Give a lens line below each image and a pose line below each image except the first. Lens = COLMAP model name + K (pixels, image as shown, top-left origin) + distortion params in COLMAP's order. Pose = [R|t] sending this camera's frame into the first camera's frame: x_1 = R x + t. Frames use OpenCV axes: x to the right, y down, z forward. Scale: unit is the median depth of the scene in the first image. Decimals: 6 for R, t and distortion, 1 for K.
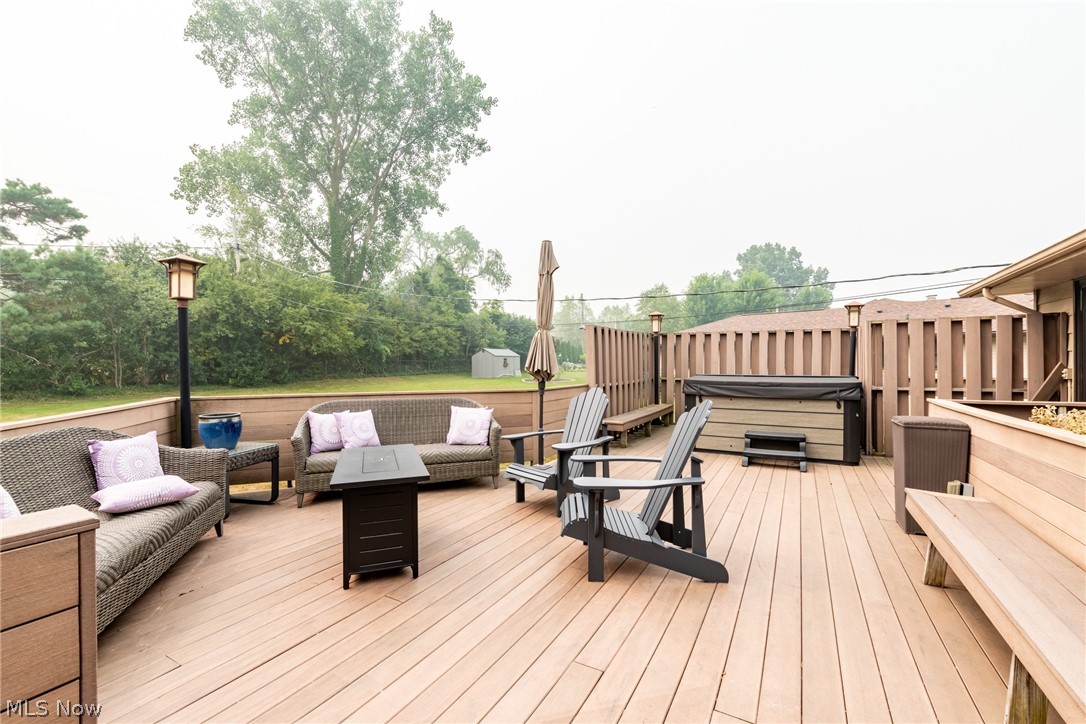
lens RADIAL K [[469.0, 0, 537.8], [0, 469.0, 359.5], [0, 0, 1]] dist [-0.001127, 0.000260]
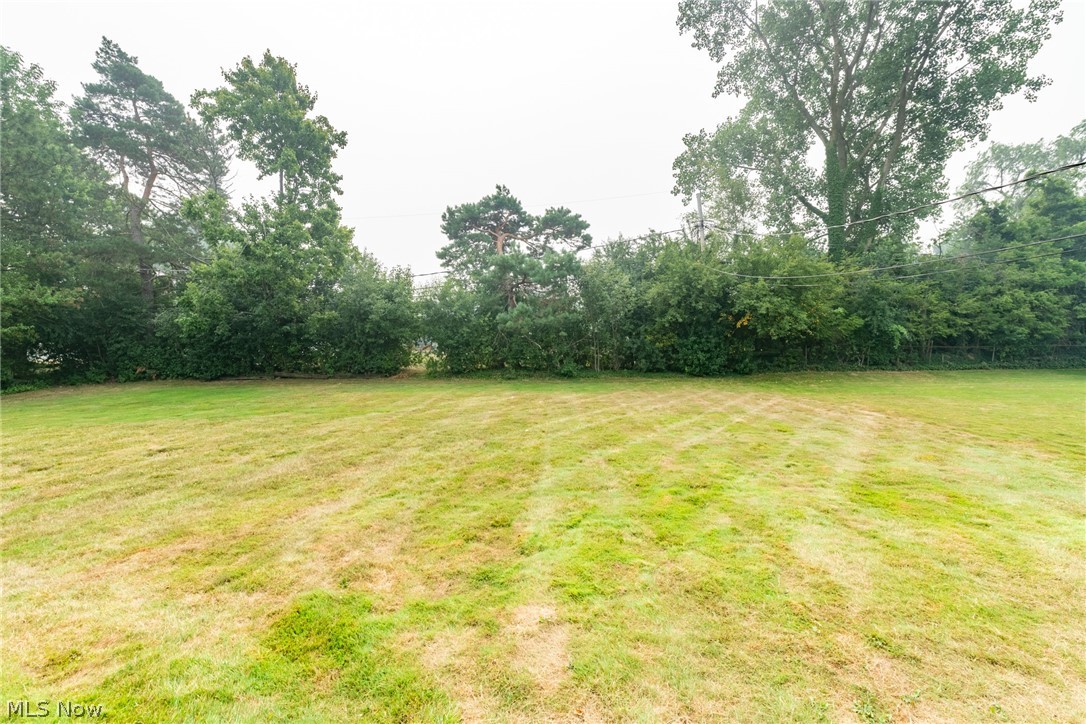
lens RADIAL K [[469.0, 0, 546.0], [0, 469.0, 370.4], [0, 0, 1]] dist [-0.001127, 0.000260]
pose [[0.498175, 0.036614, -0.866303, 0.012202], [0.004438, 0.998987, 0.044773, 0.003737], [0.867065, -0.026149, 0.497508, 0.195642]]
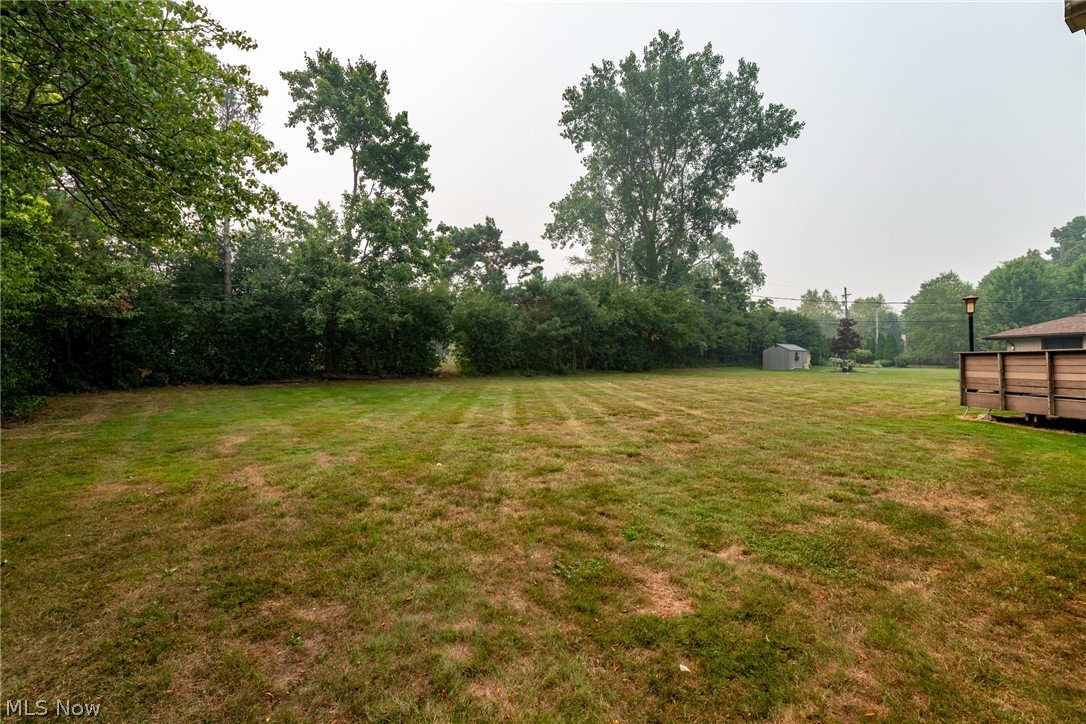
lens RADIAL K [[469.0, 0, 534.6], [0, 469.0, 359.7], [0, 0, 1]] dist [-0.001127, 0.000260]
pose [[0.925190, -0.000640, -0.379504, -0.256867], [0.000962, 0.999999, 0.000659, 0.015117], [0.379503, -0.000975, 0.925190, -0.287850]]
